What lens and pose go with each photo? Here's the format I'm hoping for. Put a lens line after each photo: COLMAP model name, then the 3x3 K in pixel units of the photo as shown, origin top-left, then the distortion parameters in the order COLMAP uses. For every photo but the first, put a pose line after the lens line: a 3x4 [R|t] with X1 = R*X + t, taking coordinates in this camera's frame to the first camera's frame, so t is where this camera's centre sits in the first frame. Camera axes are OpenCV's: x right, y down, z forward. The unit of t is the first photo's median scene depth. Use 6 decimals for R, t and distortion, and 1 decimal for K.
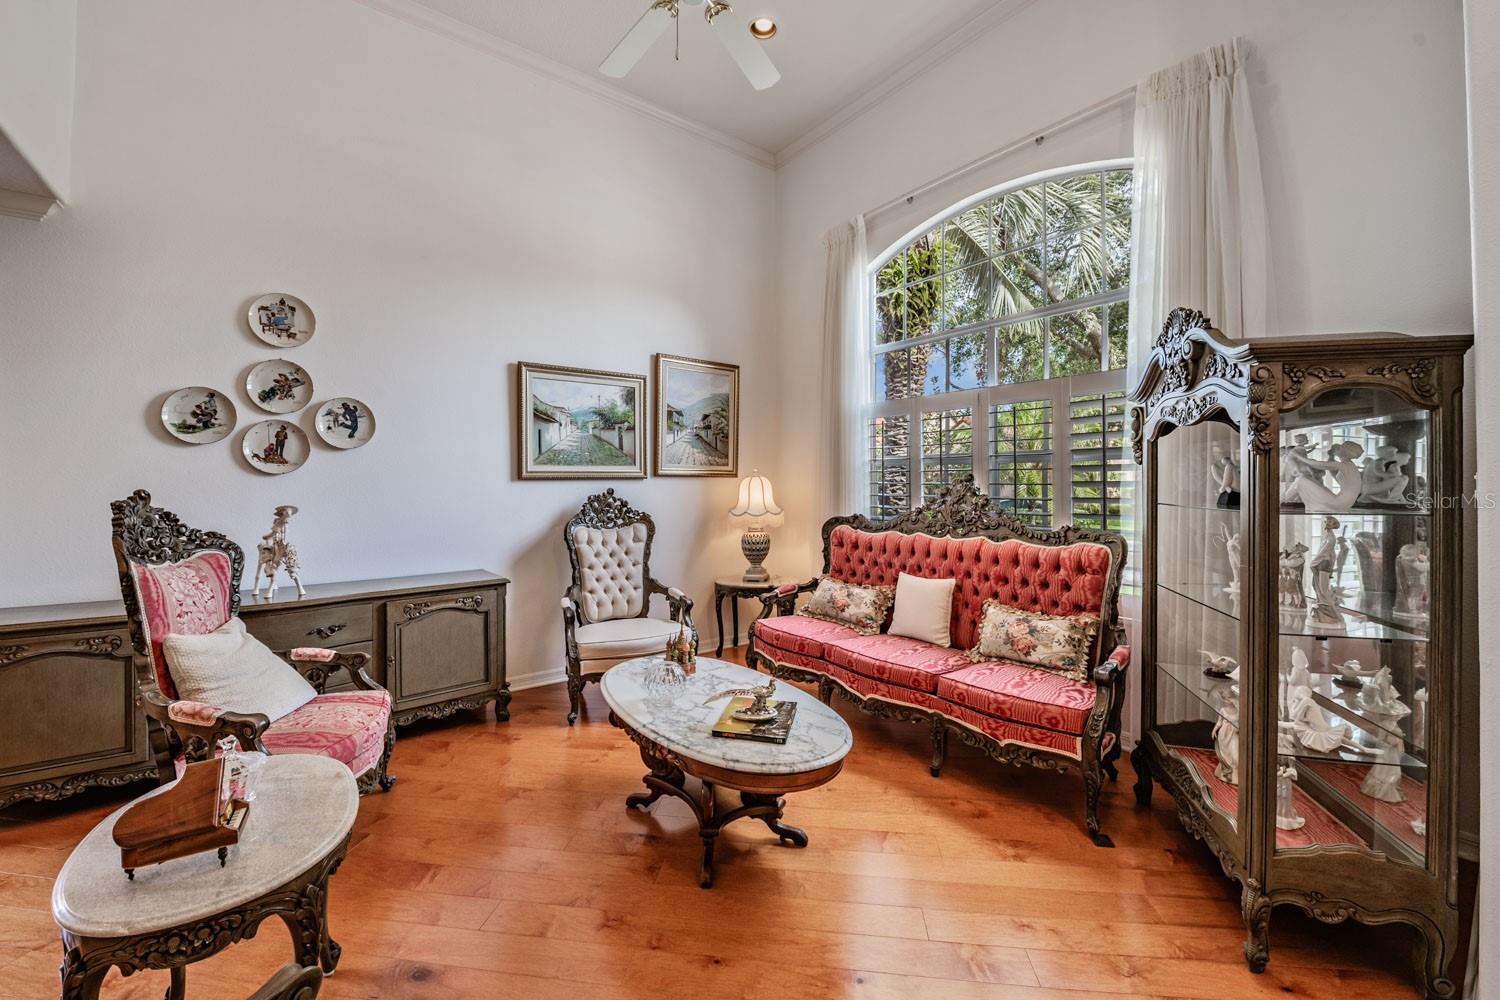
lens RADIAL K [[595.9, 0, 751.4], [0, 595.9, 483.6], [0, 0, 1]] dist [-0.000518, -0.000027]
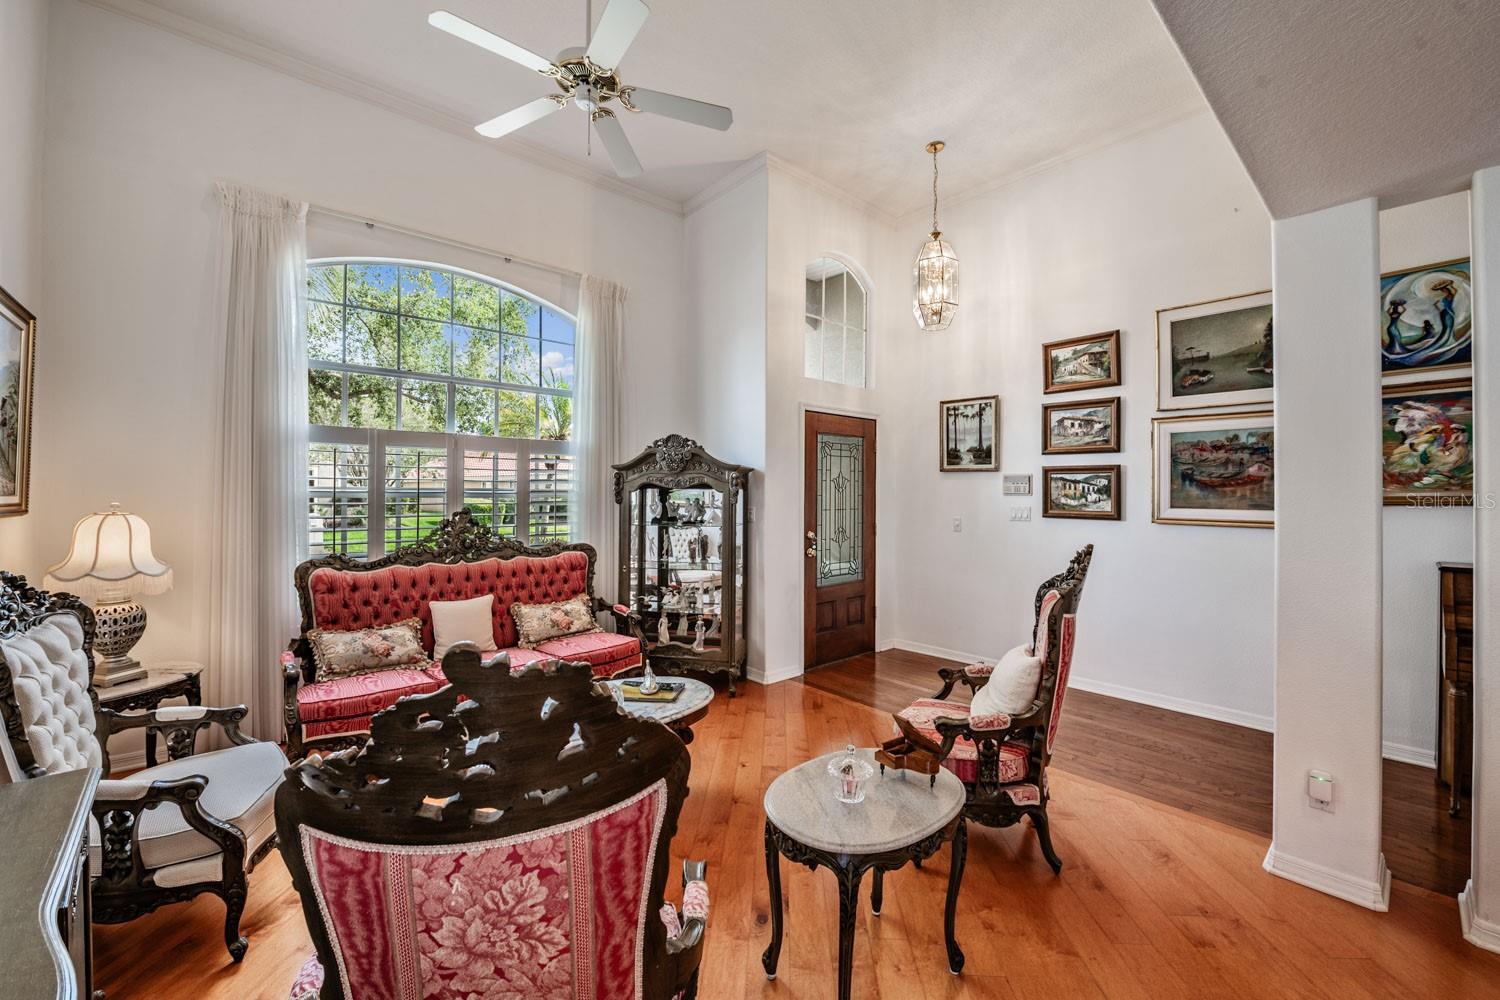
lens RADIAL K [[599.7, 0, 750.0], [0, 599.7, 500.0], [0, 0, 1]] dist [-0.013888, -0.000203]
pose [[-0.067092, -0.005579, 0.997731, -0.882288], [0.004155, 0.999974, 0.005871, -0.036373], [-0.997738, 0.004540, -0.067067, 0.531654]]
